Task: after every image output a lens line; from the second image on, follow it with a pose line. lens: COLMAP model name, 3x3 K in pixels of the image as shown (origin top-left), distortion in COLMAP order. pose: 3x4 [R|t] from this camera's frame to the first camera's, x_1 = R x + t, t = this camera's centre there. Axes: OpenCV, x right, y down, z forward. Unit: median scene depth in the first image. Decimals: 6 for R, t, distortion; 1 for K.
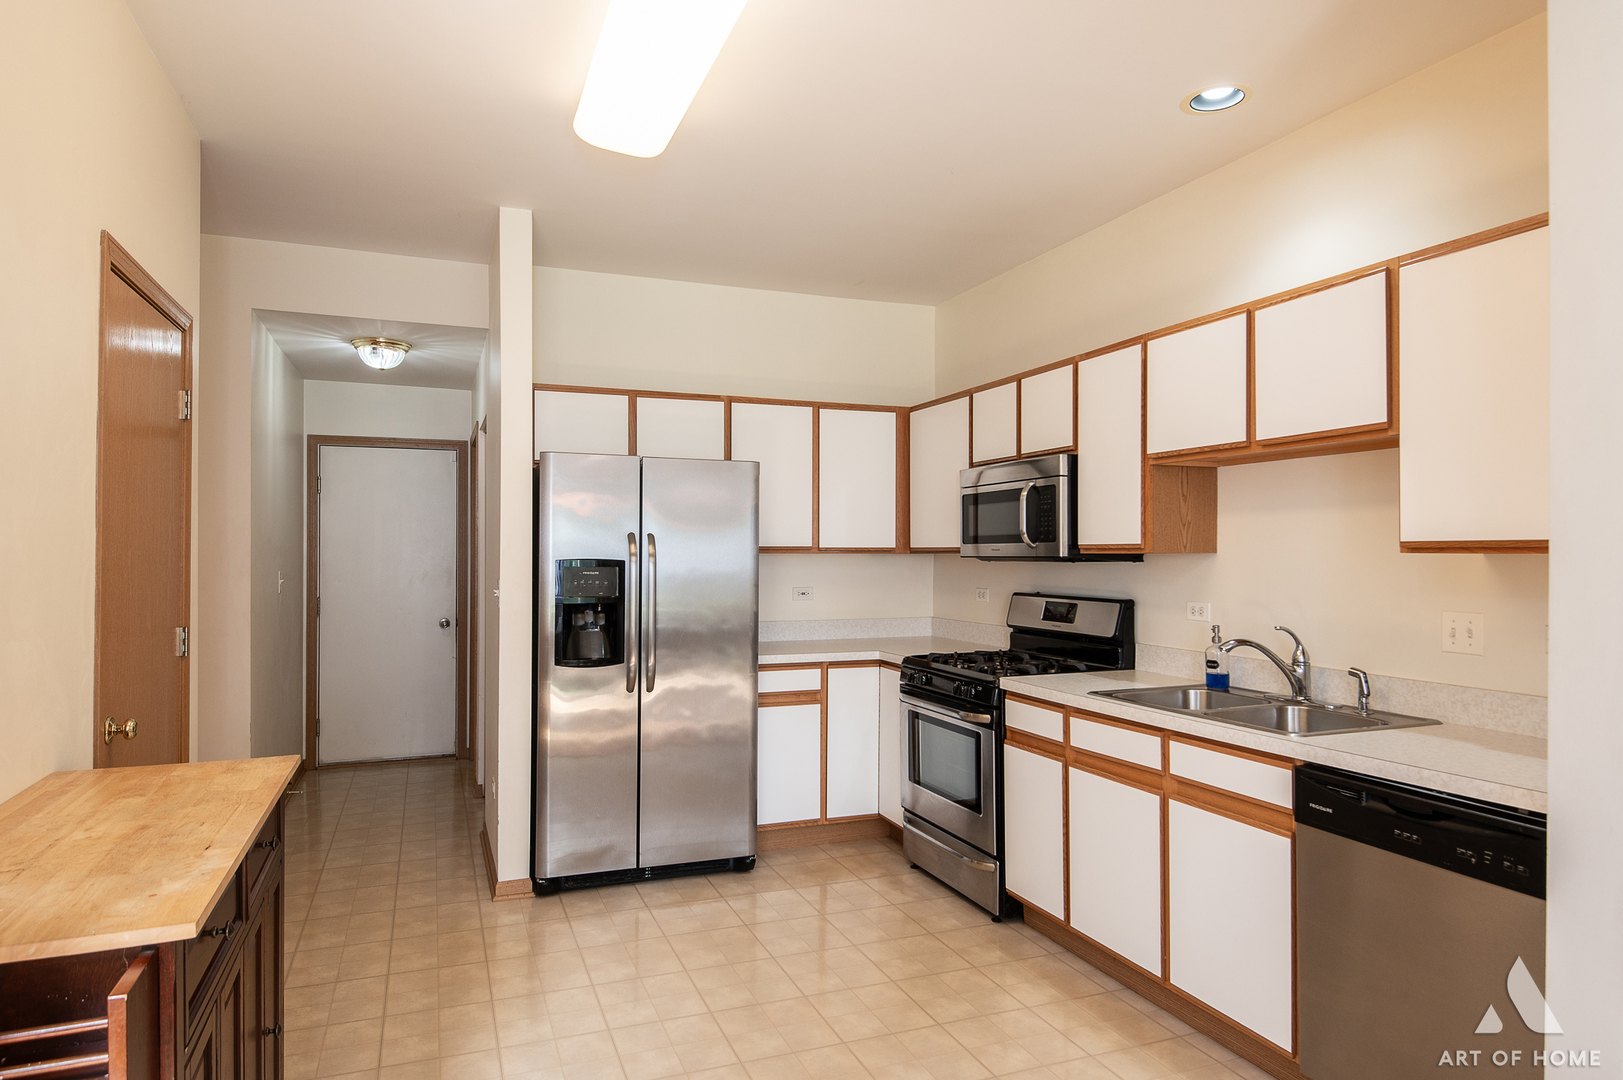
lens RADIAL K [[967.9, 0, 811.5], [0, 967.9, 540.0], [0, 0, 1]] dist [0.033974, -0.045794]
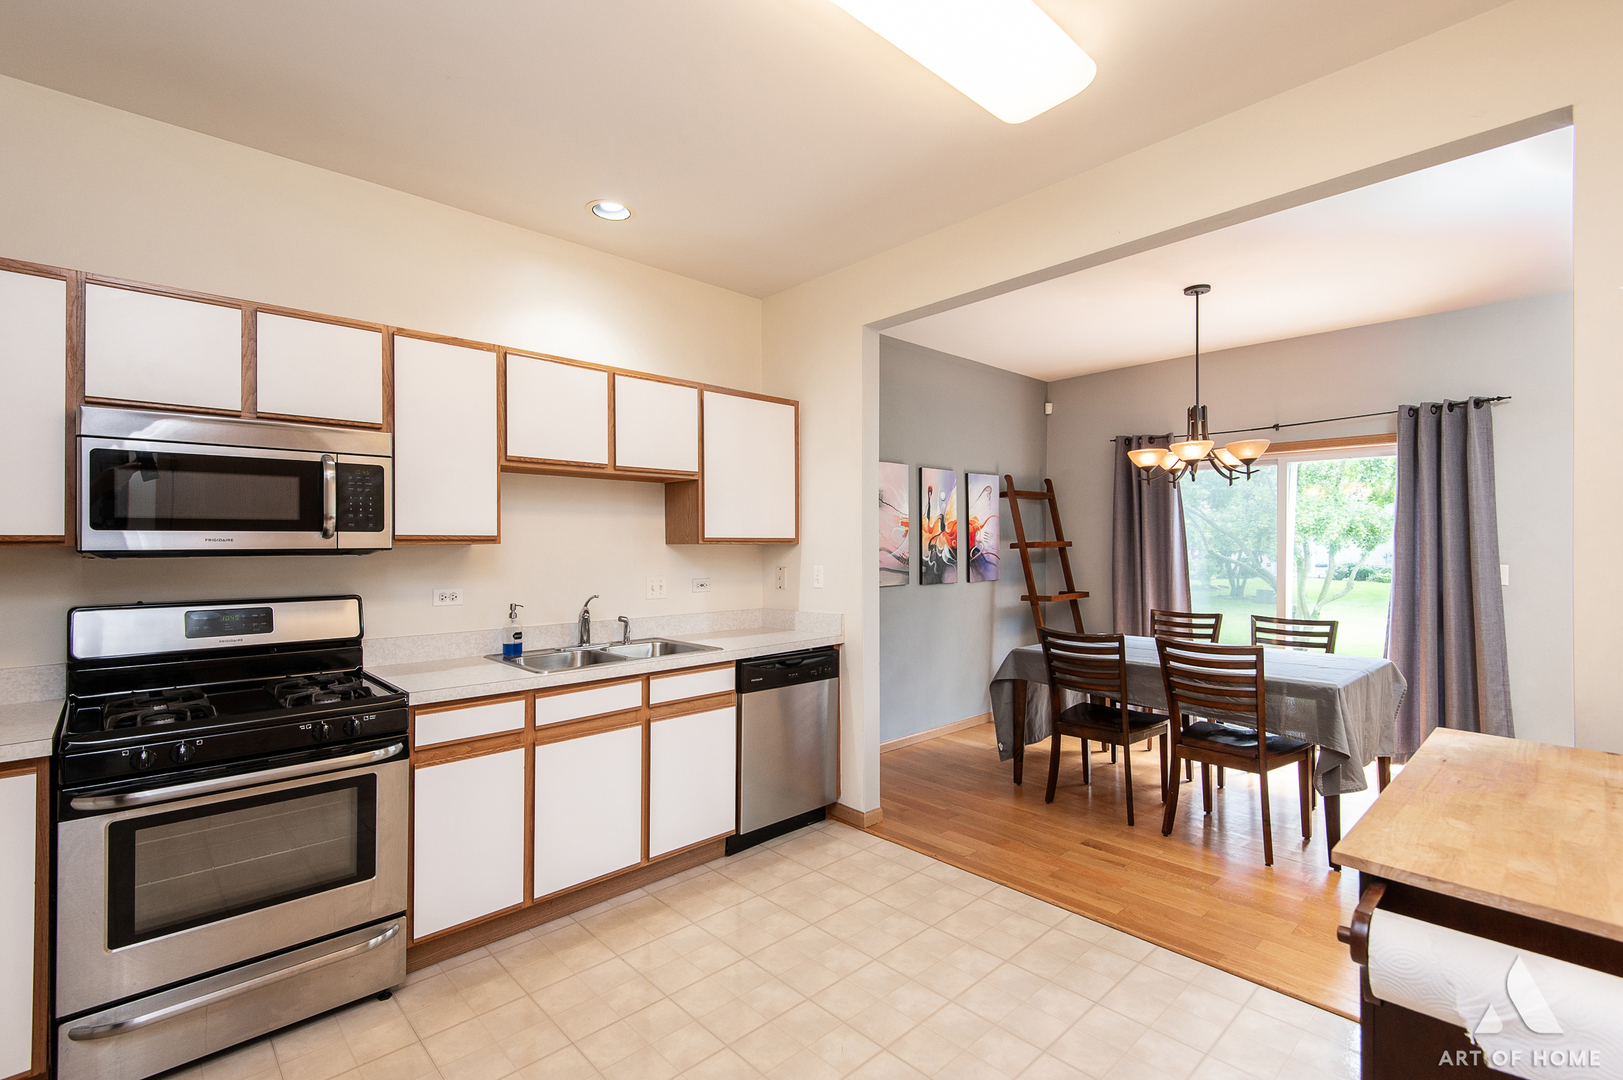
lens RADIAL K [[730.4, 0, 811.5], [0, 730.4, 540.0], [0, 0, 1]] dist [0.029505, -0.016260]
pose [[-0.371338, 0.004249, 0.928488, -0.515511], [-0.010309, 0.999909, -0.008699, 0.011400], [-0.928441, -0.012803, -0.371260, 0.898516]]
